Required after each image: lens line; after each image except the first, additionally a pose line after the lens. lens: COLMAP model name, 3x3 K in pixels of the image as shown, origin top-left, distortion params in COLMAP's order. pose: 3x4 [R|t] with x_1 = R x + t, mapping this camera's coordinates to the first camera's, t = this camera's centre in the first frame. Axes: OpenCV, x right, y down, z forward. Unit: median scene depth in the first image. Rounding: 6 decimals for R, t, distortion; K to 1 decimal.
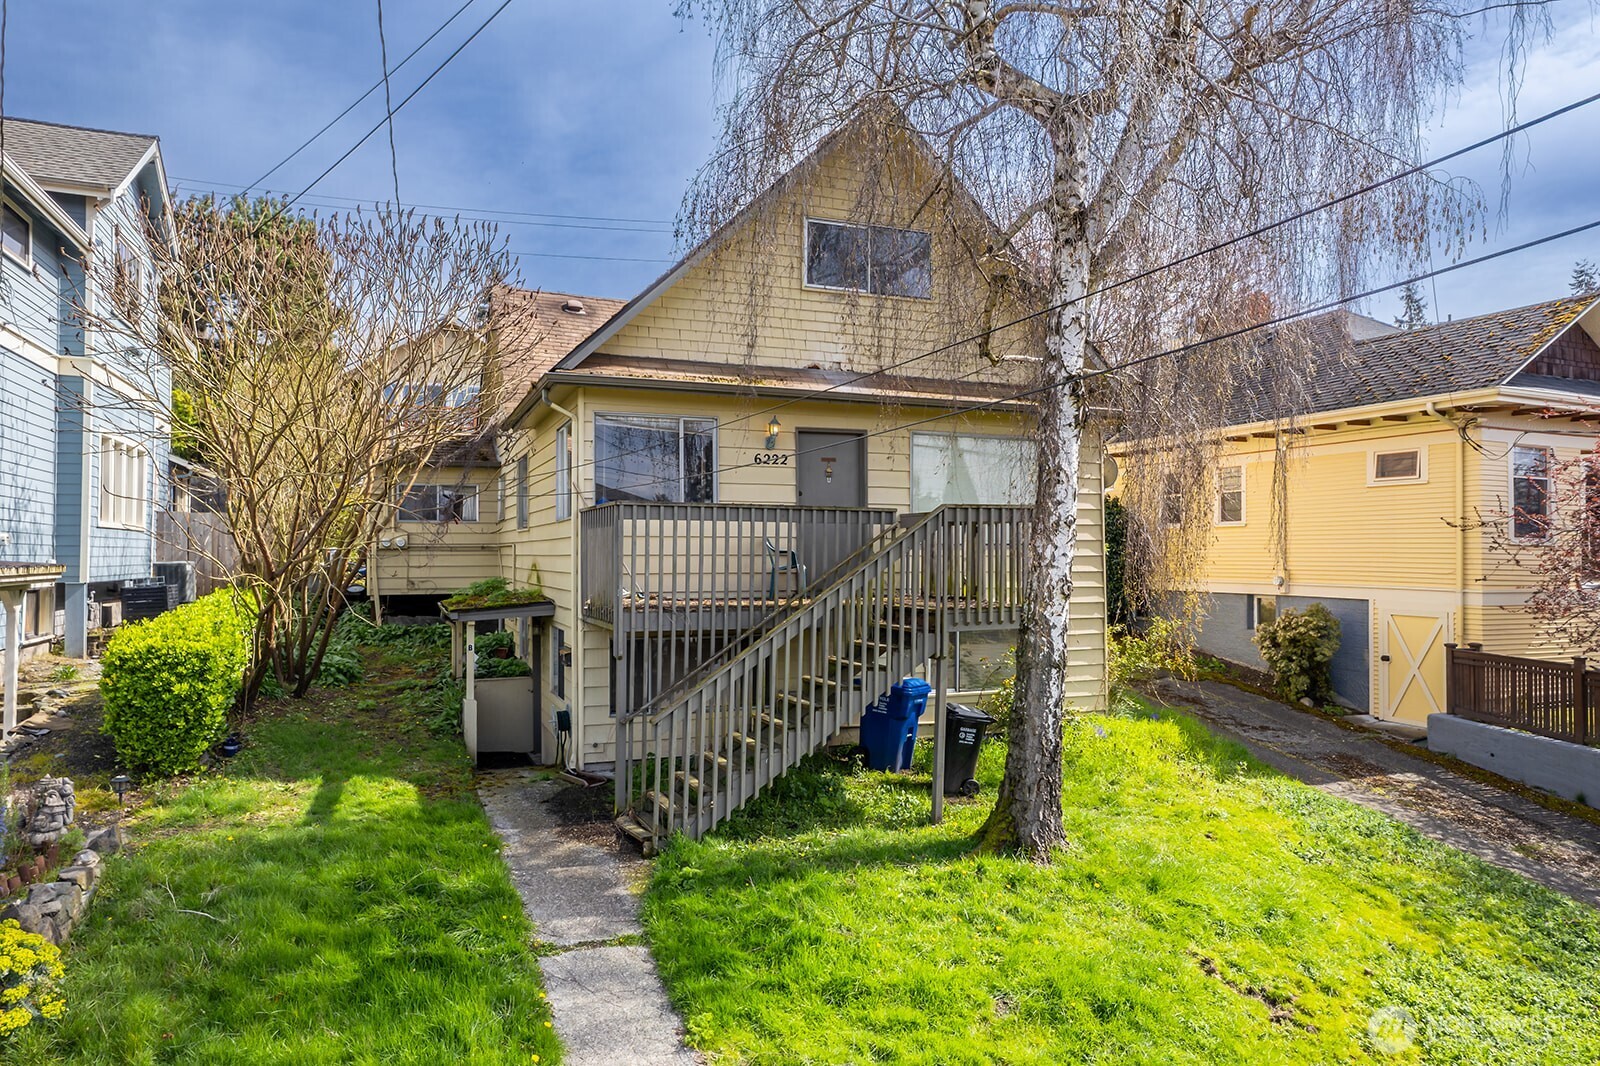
lens RADIAL K [[1031.6, 0, 800.0], [0, 1031.6, 533.0], [0, 0, 1]] dist [-0.027402, 0.003581]
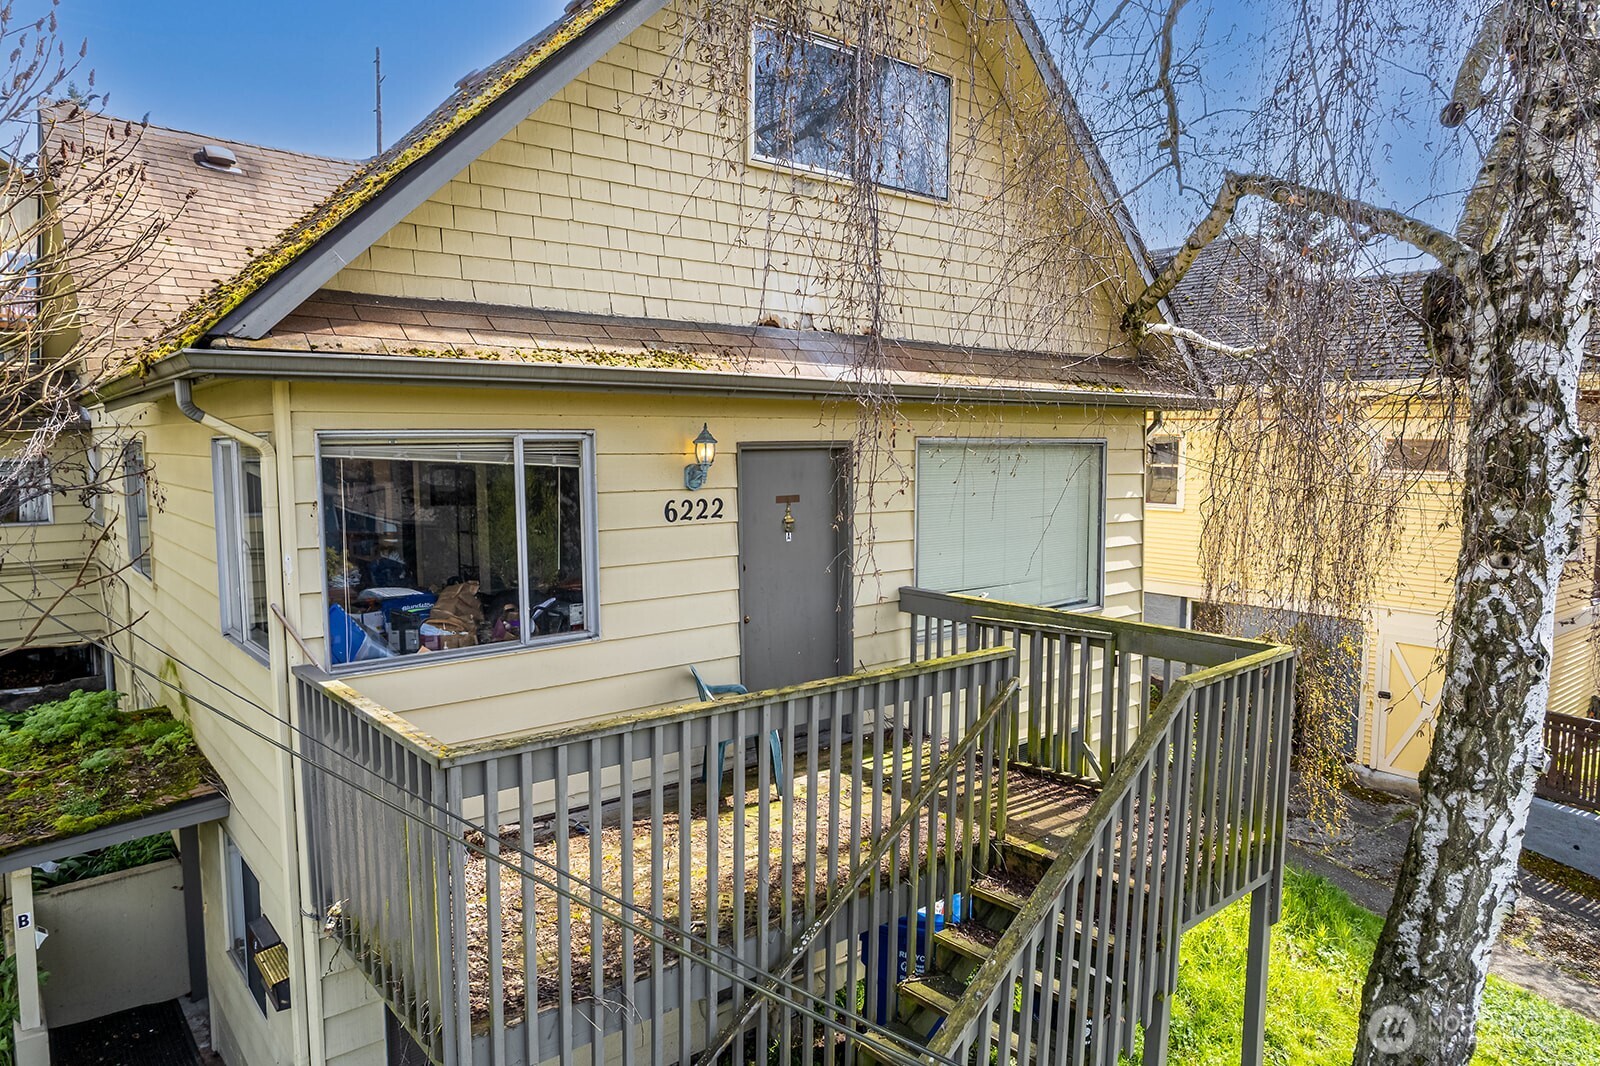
lens RADIAL K [[1031.6, 0, 800.0], [0, 1031.6, 533.0], [0, 0, 1]] dist [-0.027402, 0.003581]
pose [[0.952832, -0.027983, 0.302207, -0.130656], [-0.006630, 0.993584, 0.112903, -0.116471], [-0.303427, -0.109581, 0.946533, 0.505353]]
